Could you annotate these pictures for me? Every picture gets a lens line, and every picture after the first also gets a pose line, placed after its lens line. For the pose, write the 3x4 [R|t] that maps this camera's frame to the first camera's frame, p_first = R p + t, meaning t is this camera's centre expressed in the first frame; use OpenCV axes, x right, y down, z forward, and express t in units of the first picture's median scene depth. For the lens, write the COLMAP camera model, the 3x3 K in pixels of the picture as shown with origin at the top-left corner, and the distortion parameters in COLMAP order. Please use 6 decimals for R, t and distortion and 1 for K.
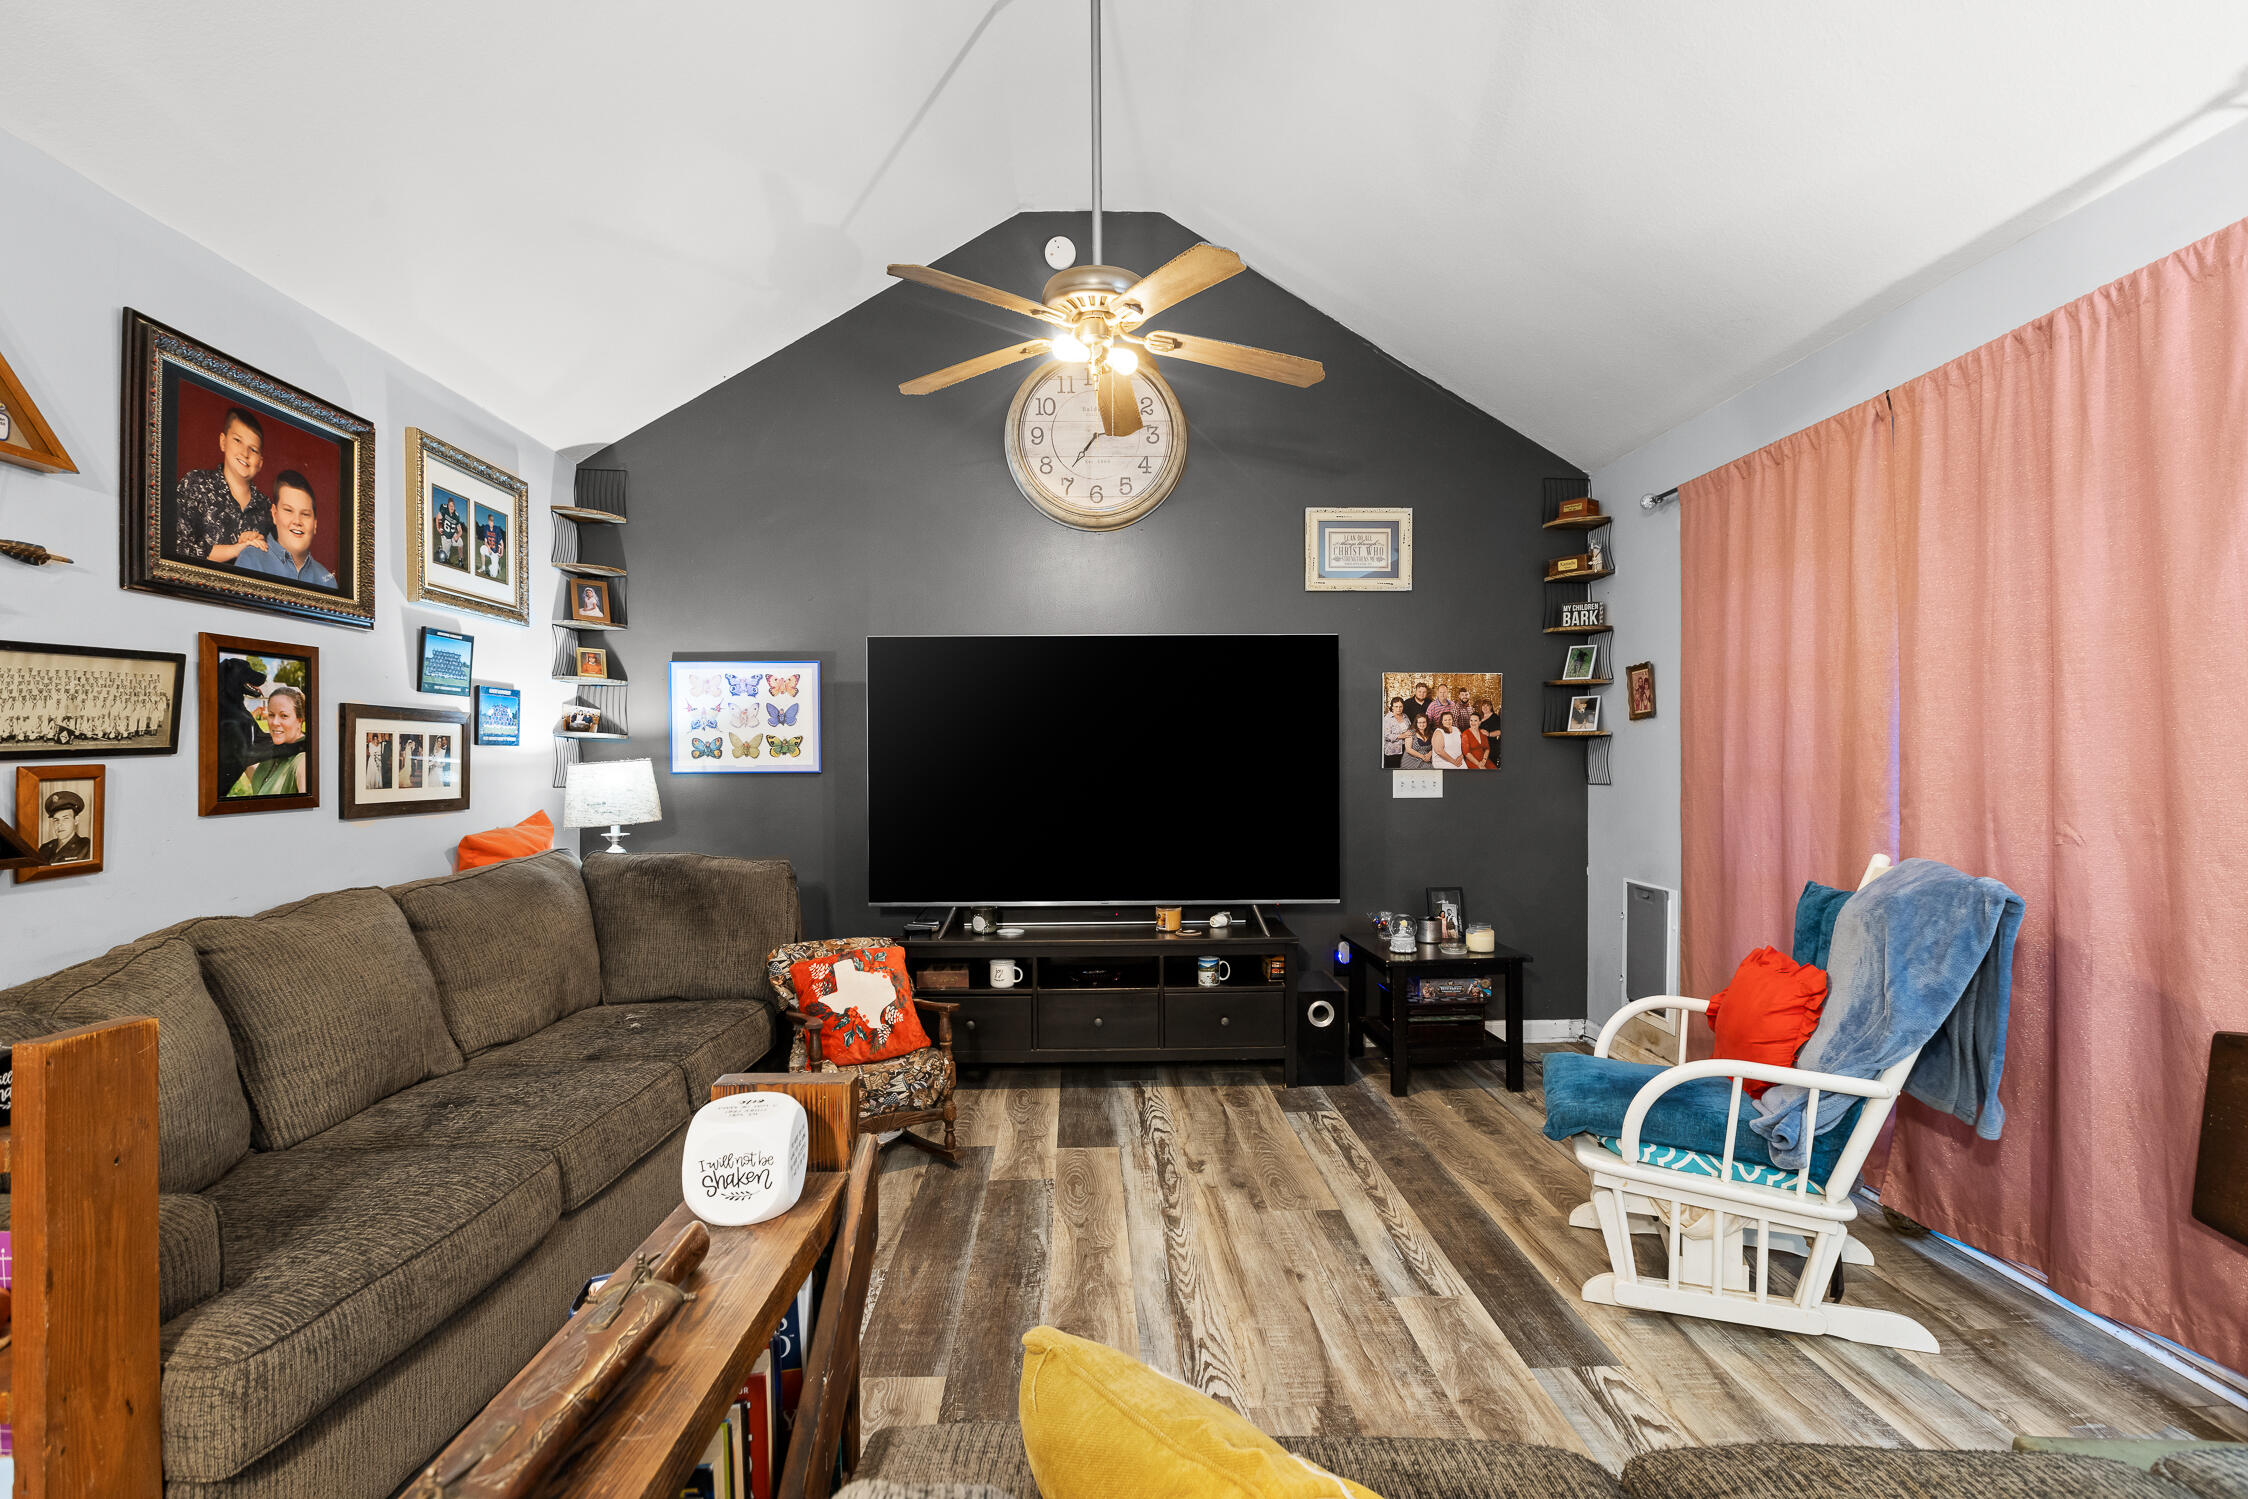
lens RADIAL K [[1026.6, 0, 1120.8], [0, 1026.6, 765.9], [0, 0, 1]] dist [-0.000042, -0.000185]
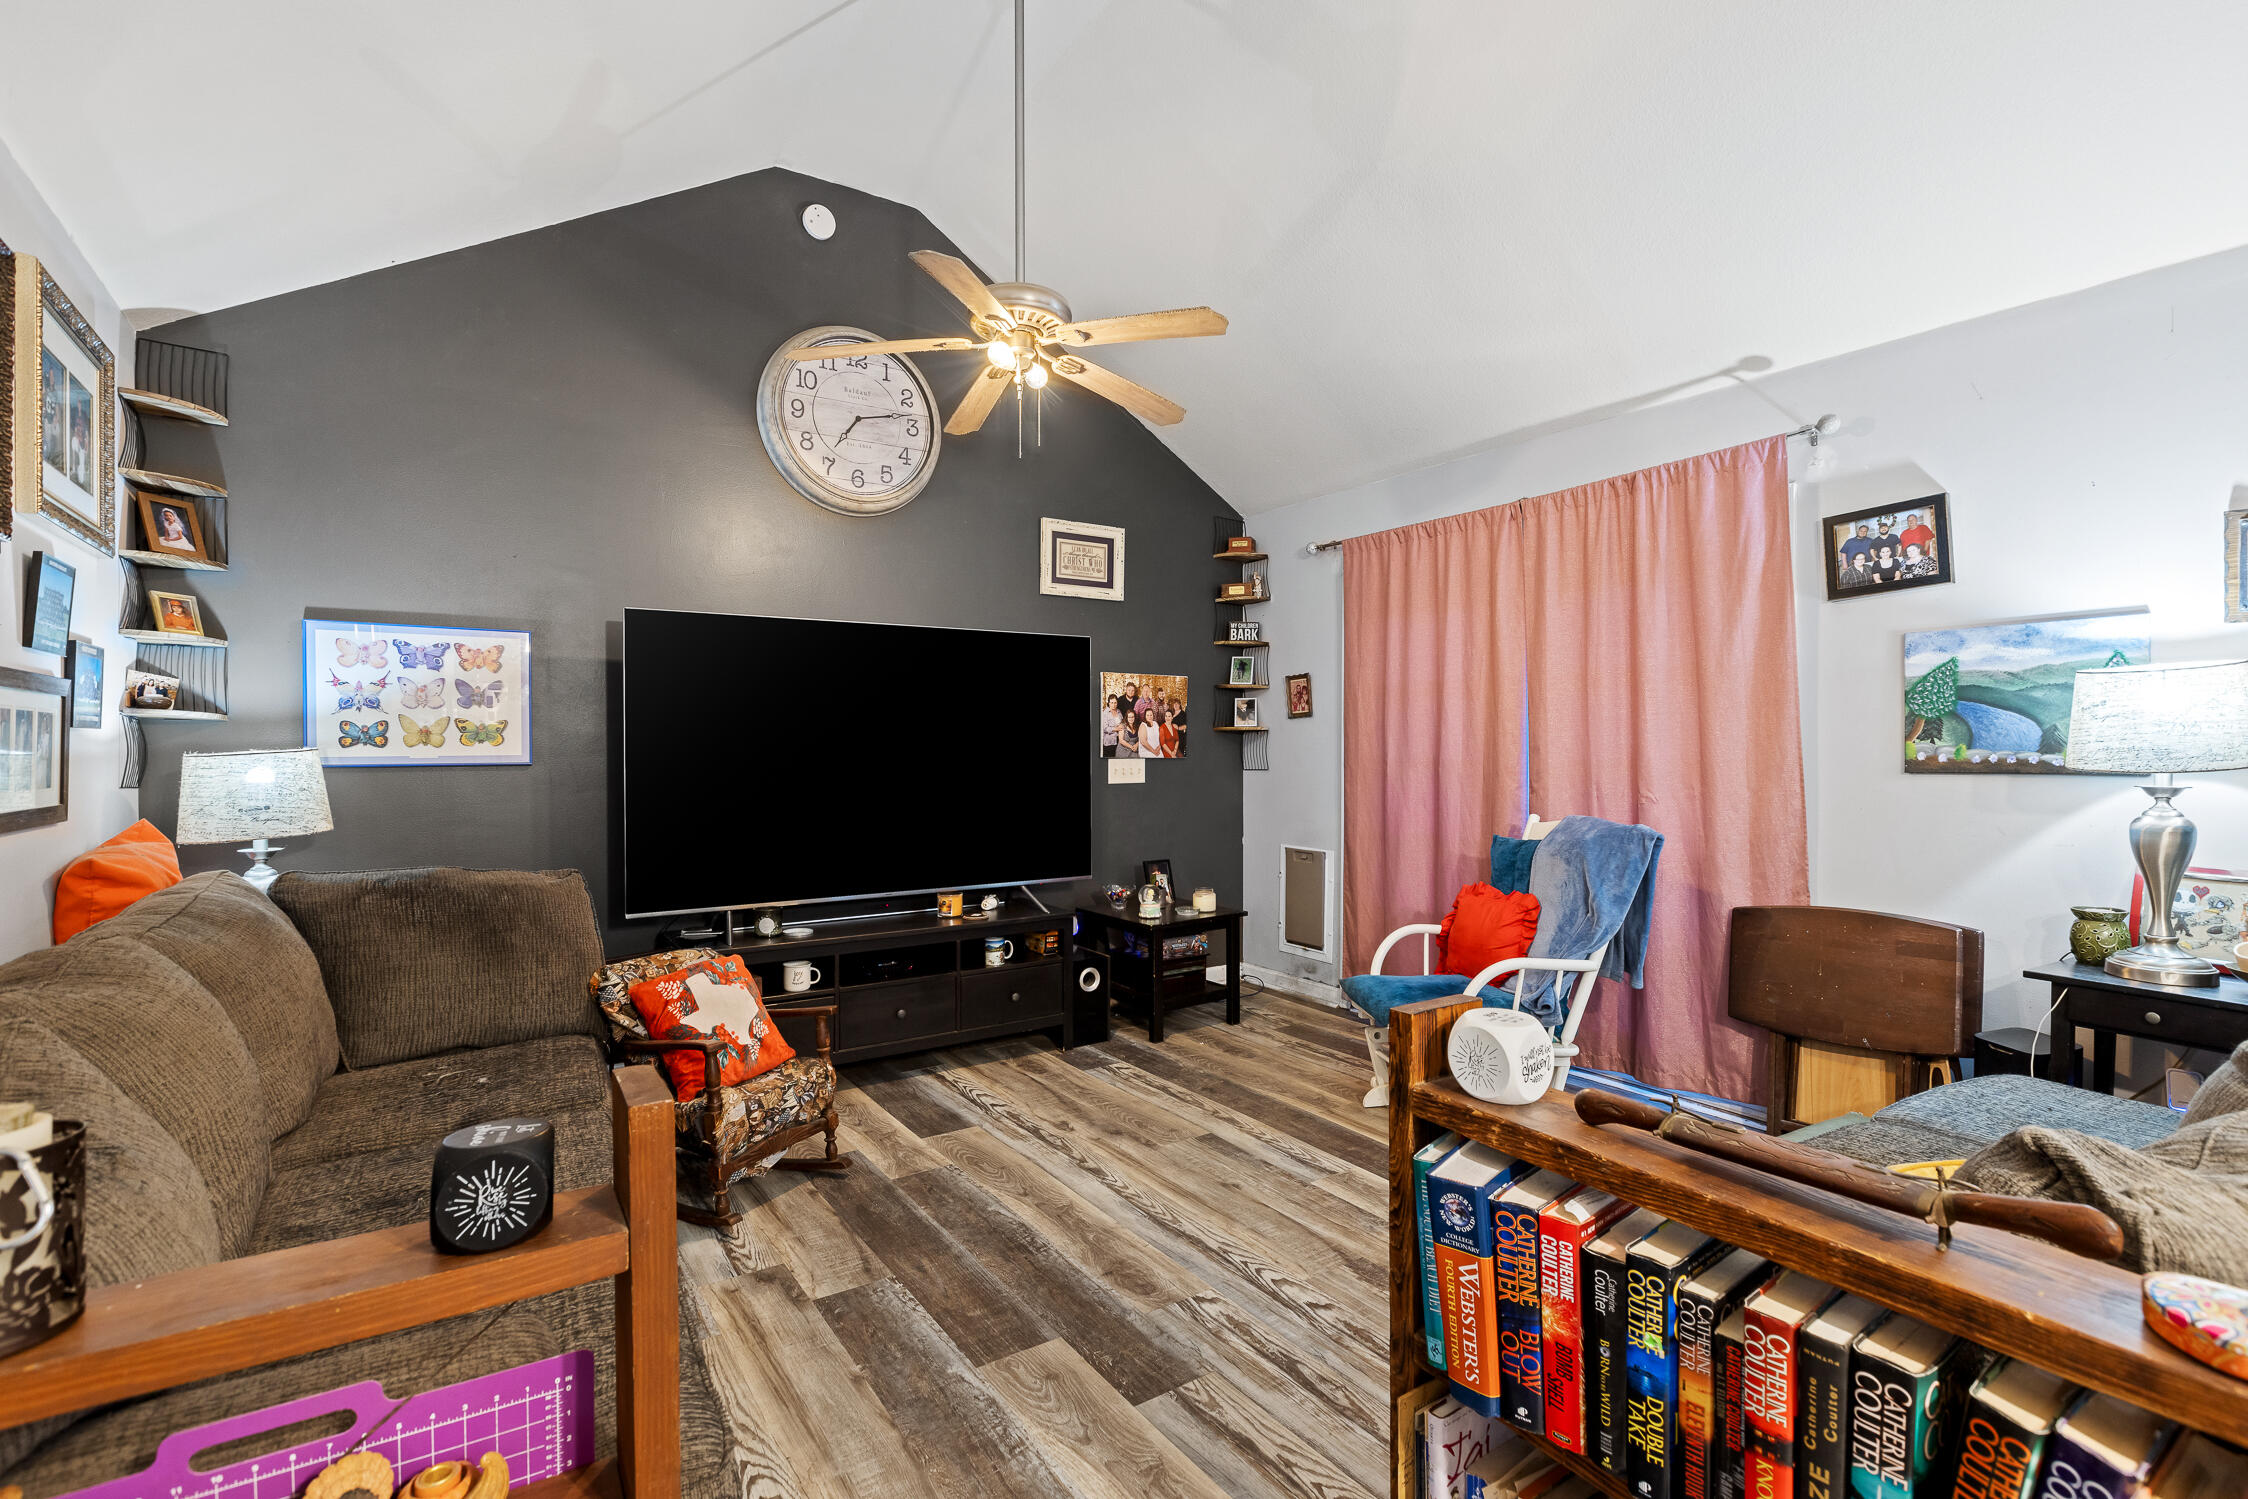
lens RADIAL K [[1026.6, 0, 1137.5], [0, 1026.6, 747.2], [0, 0, 1]] dist [-0.000042, -0.000185]
pose [[0.845114, 0.002406, 0.534580, -0.407387], [0.001670, 0.999973, -0.007139, -0.000912], [-0.534583, 0.006926, 0.845088, 0.040510]]
